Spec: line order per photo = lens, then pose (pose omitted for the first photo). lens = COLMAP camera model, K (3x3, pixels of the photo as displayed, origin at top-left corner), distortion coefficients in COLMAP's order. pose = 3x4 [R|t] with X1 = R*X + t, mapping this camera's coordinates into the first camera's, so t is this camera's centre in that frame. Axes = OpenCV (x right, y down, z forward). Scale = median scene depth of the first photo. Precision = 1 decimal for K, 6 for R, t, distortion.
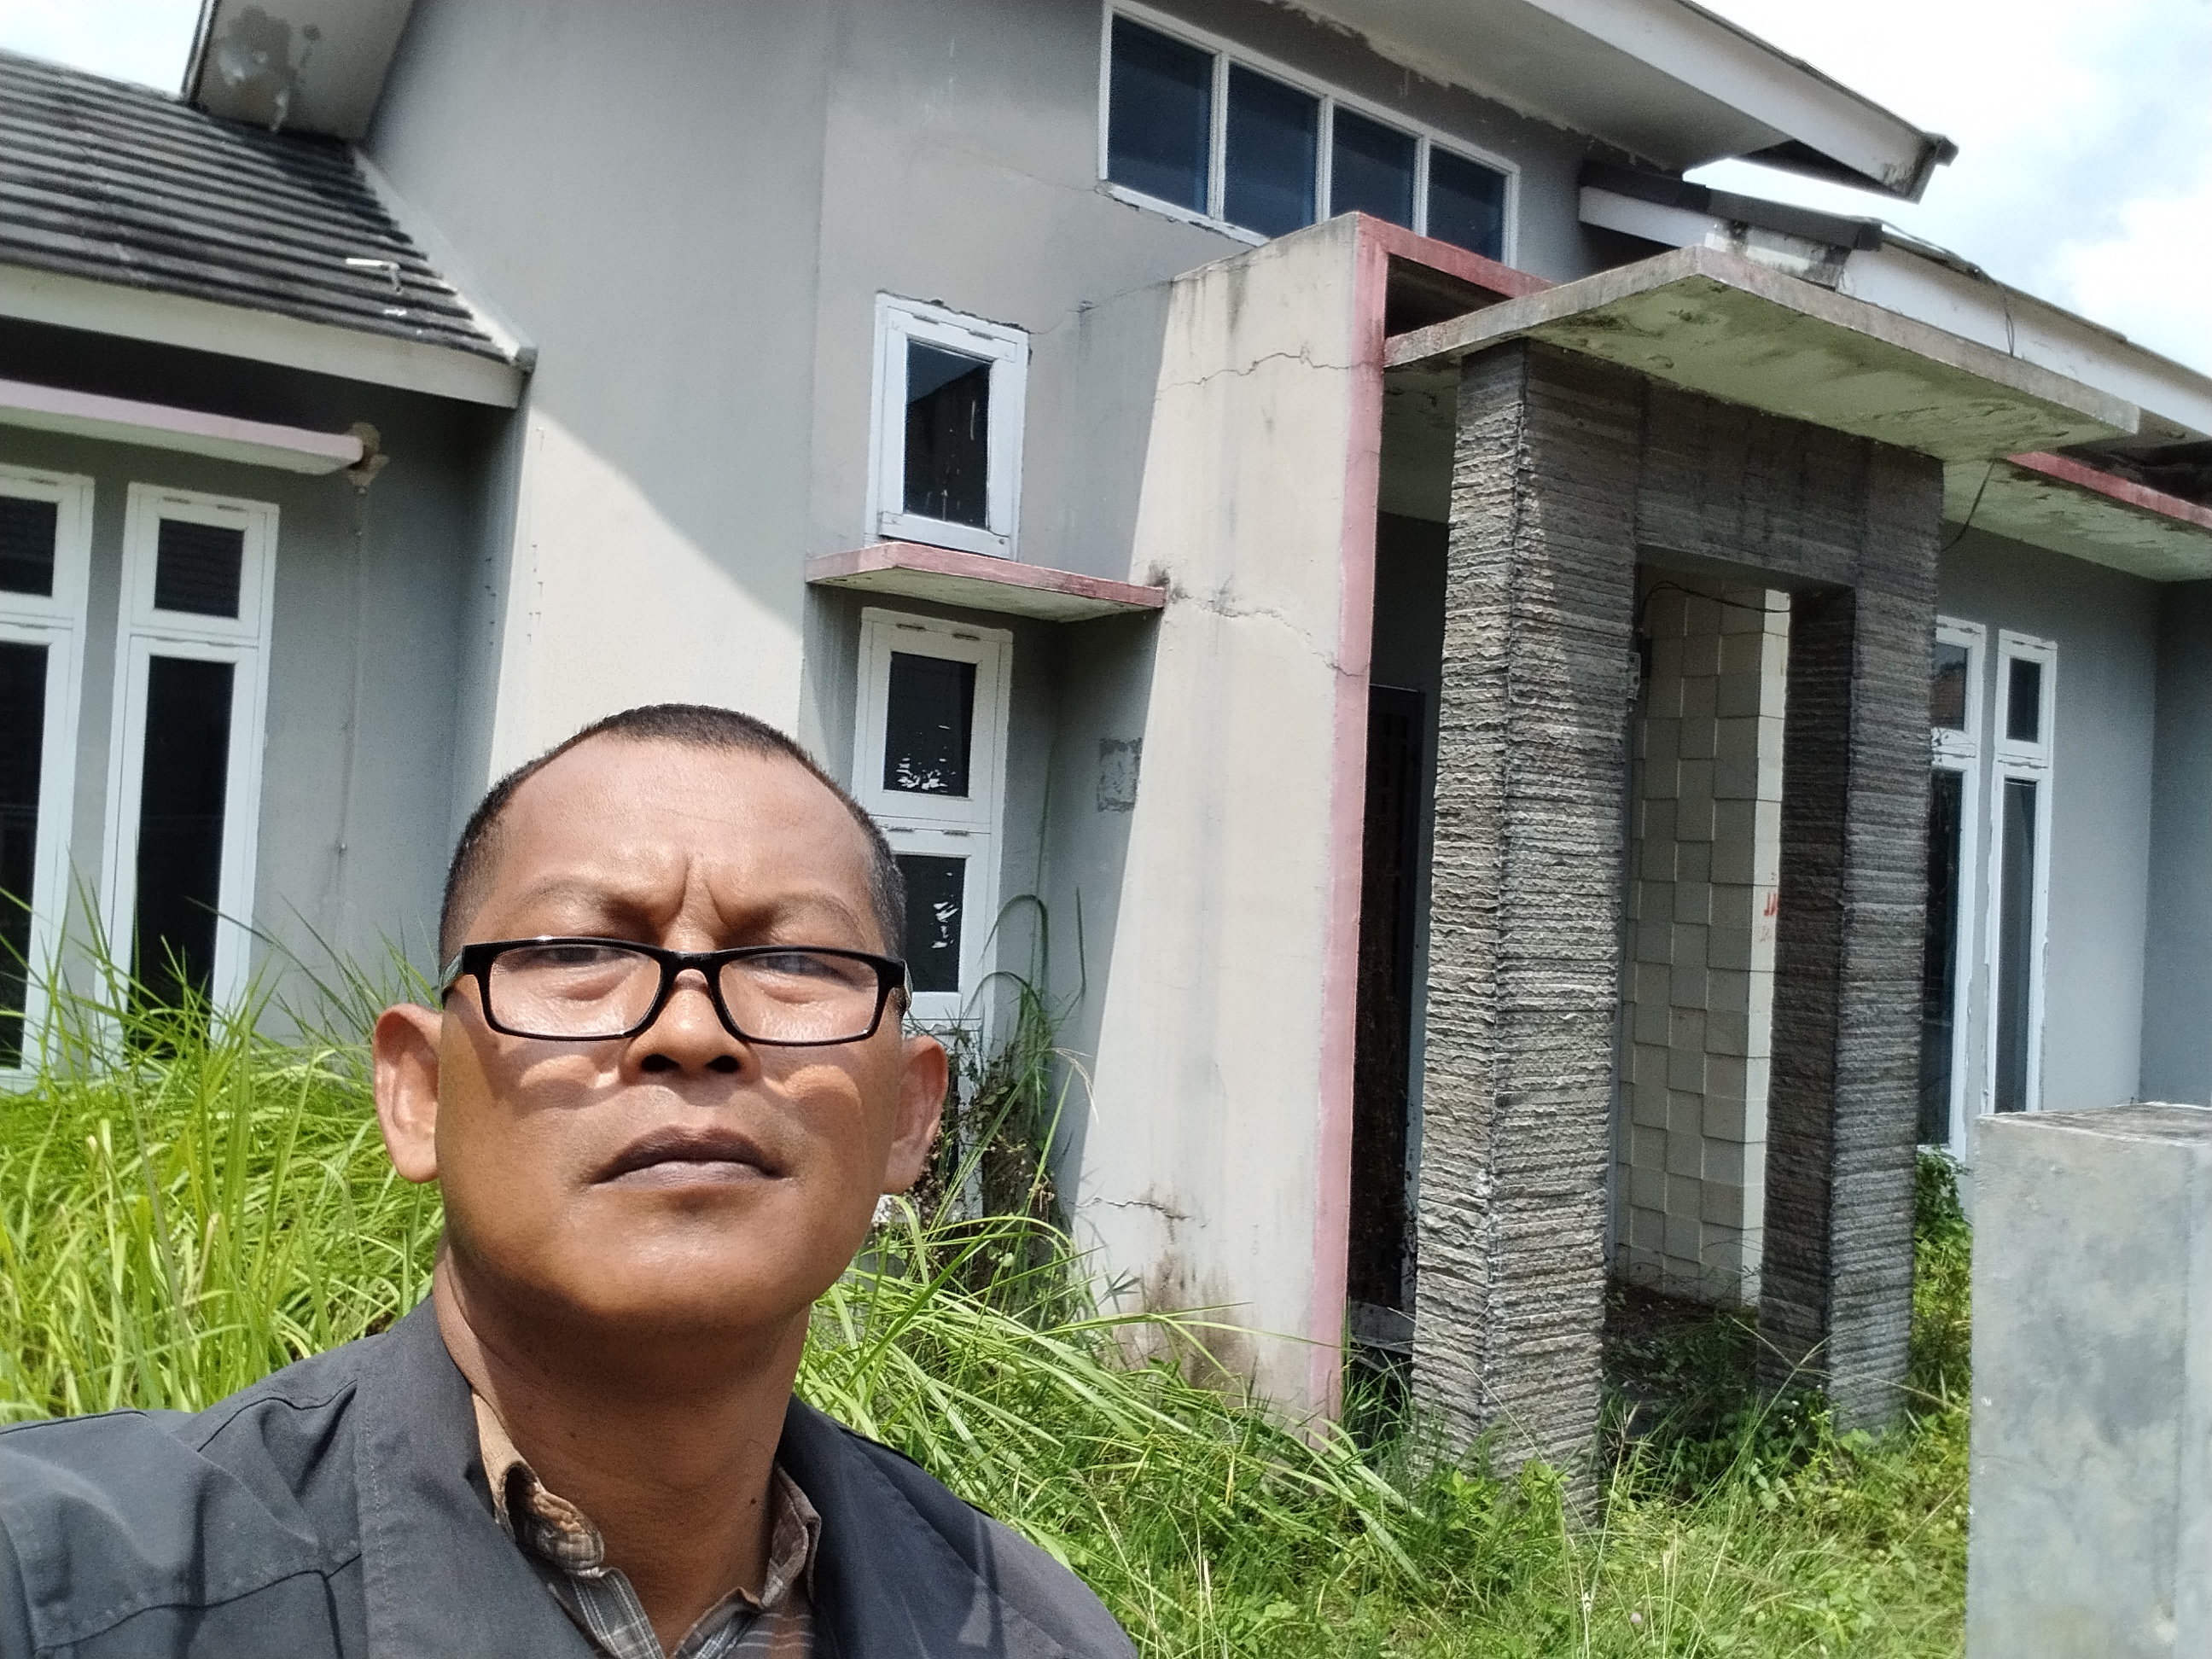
lens RADIAL K [[1742.1, 0, 1112.0], [0, 1742.1, 836.6], [0, 0, 1]] dist [0.083532, -0.119718]
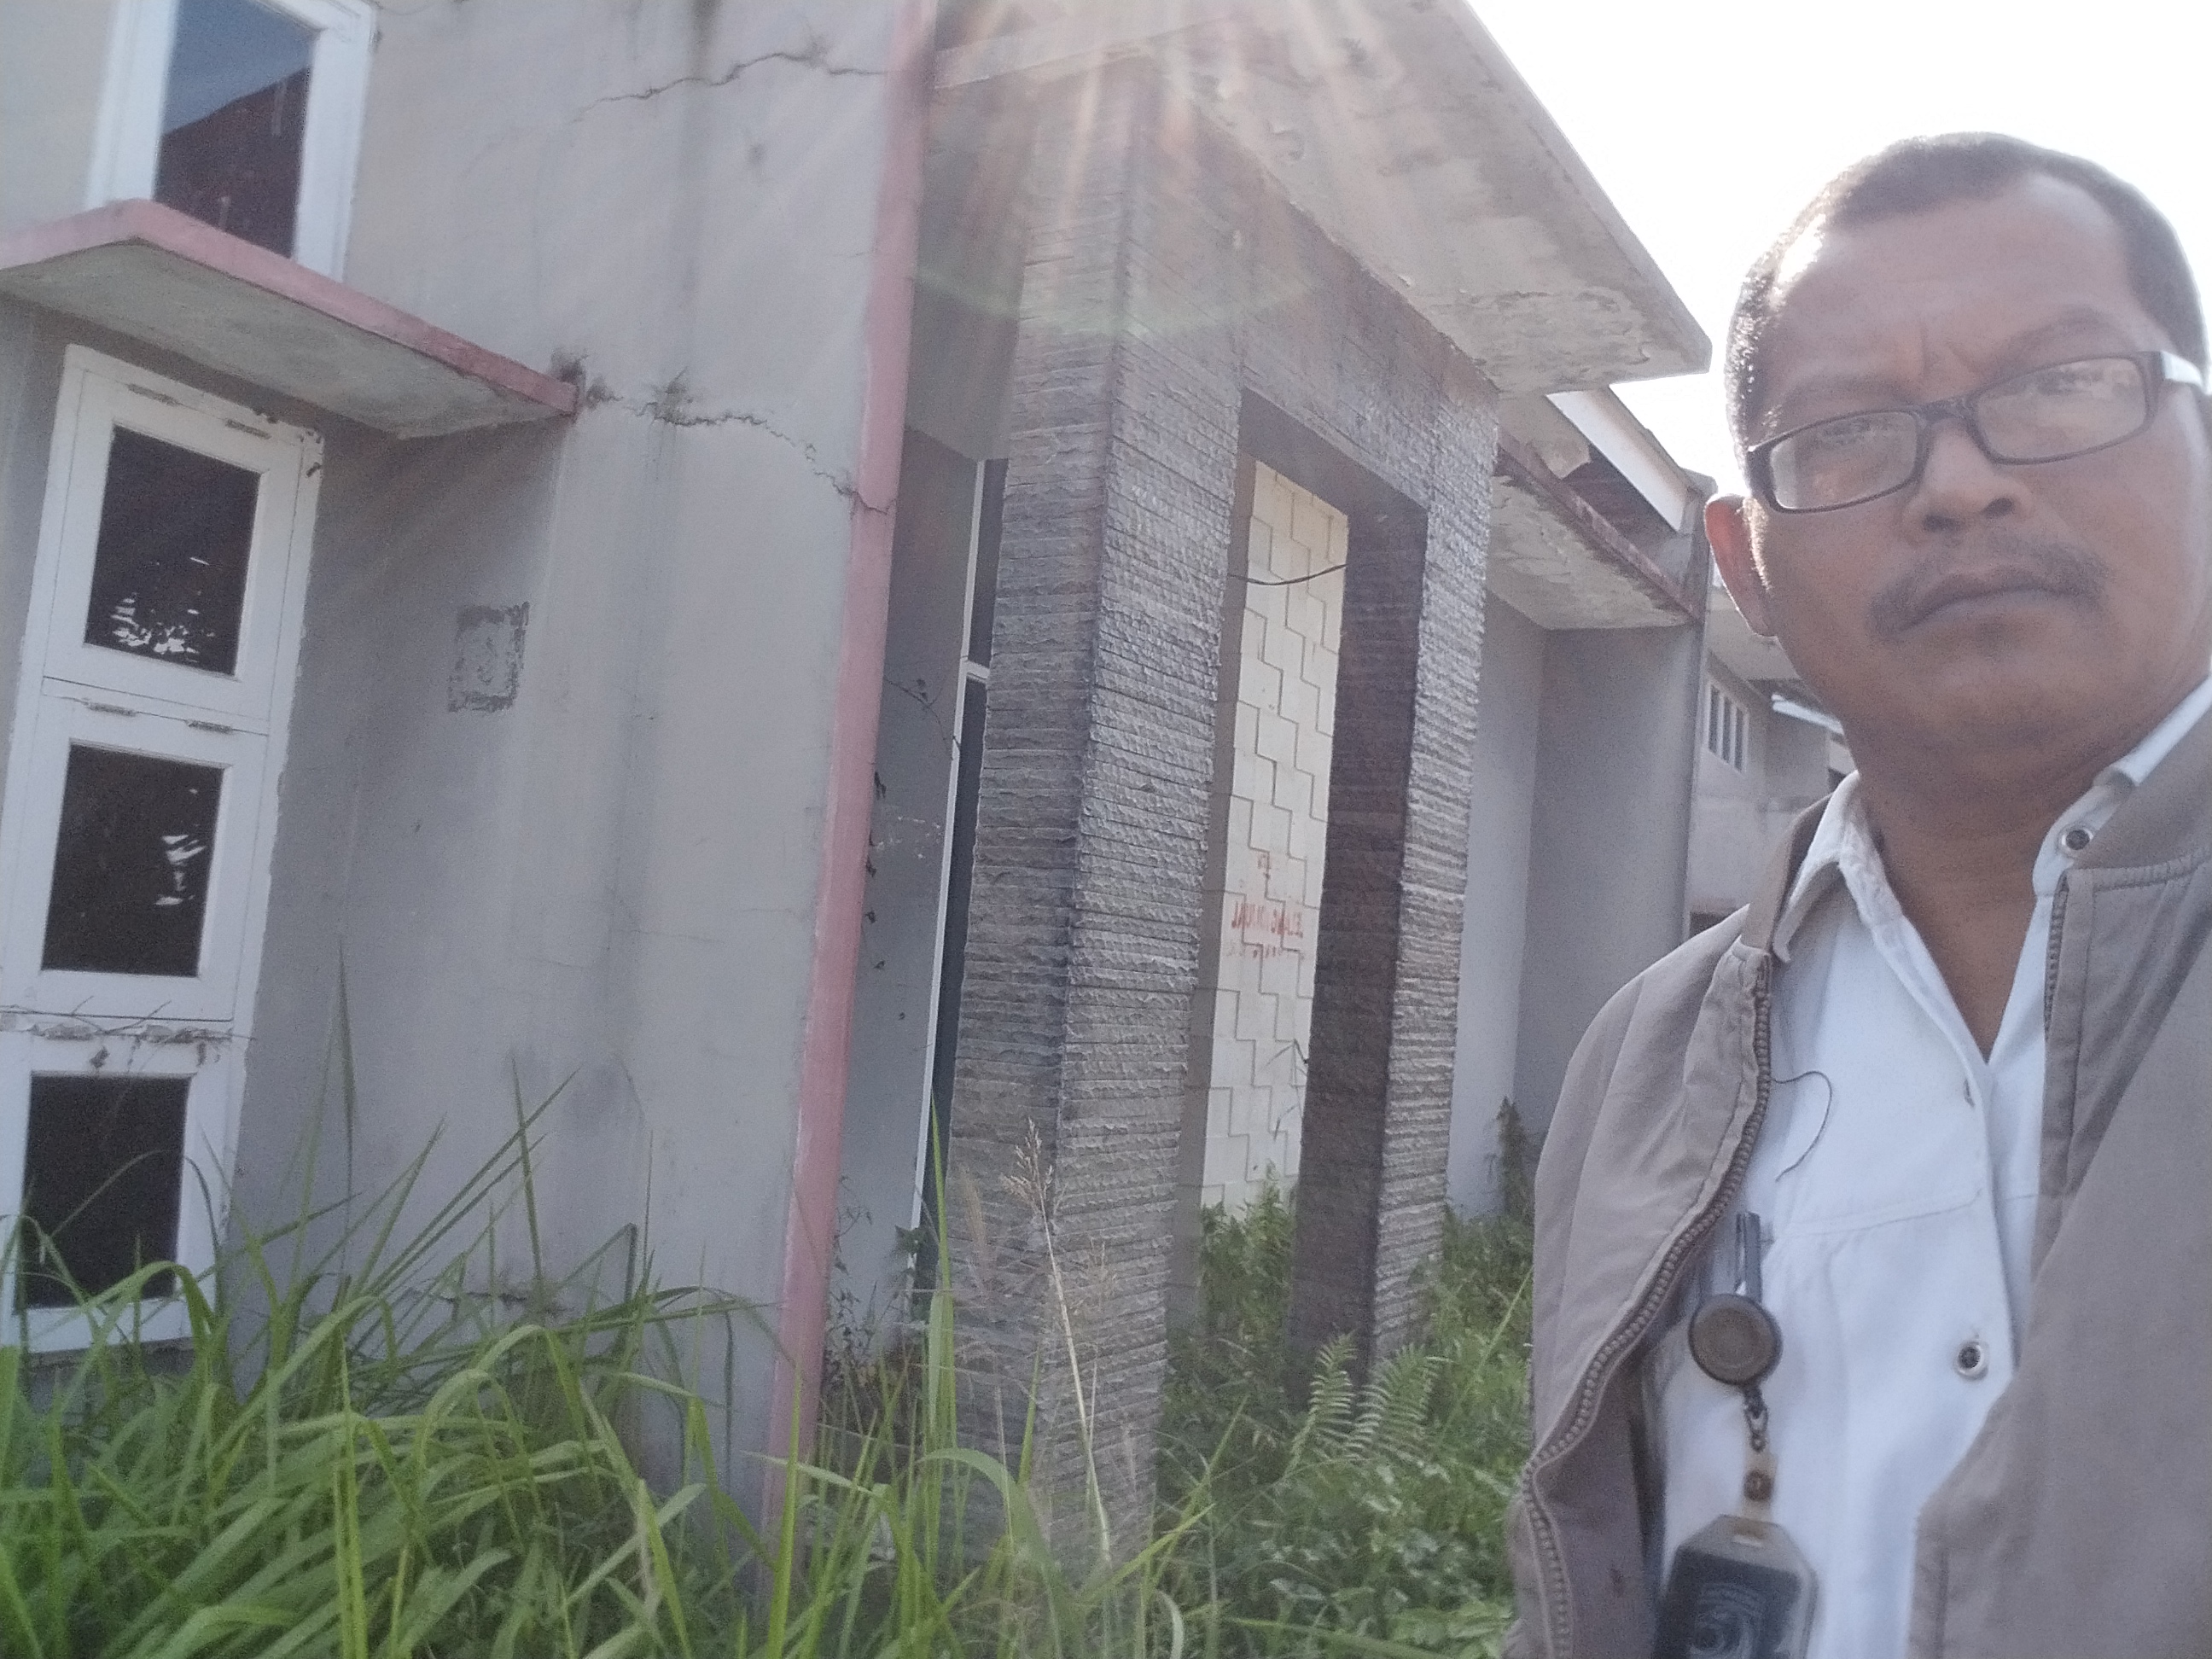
lens RADIAL K [[1742.1, 0, 1112.0], [0, 1742.1, 836.6], [0, 0, 1]] dist [0.083532, -0.119718]
pose [[0.920544, 0.053978, 0.386892, -0.034704], [-0.037070, 0.998008, -0.051038, 0.063281], [-0.388877, 0.032641, 0.920711, 0.286101]]
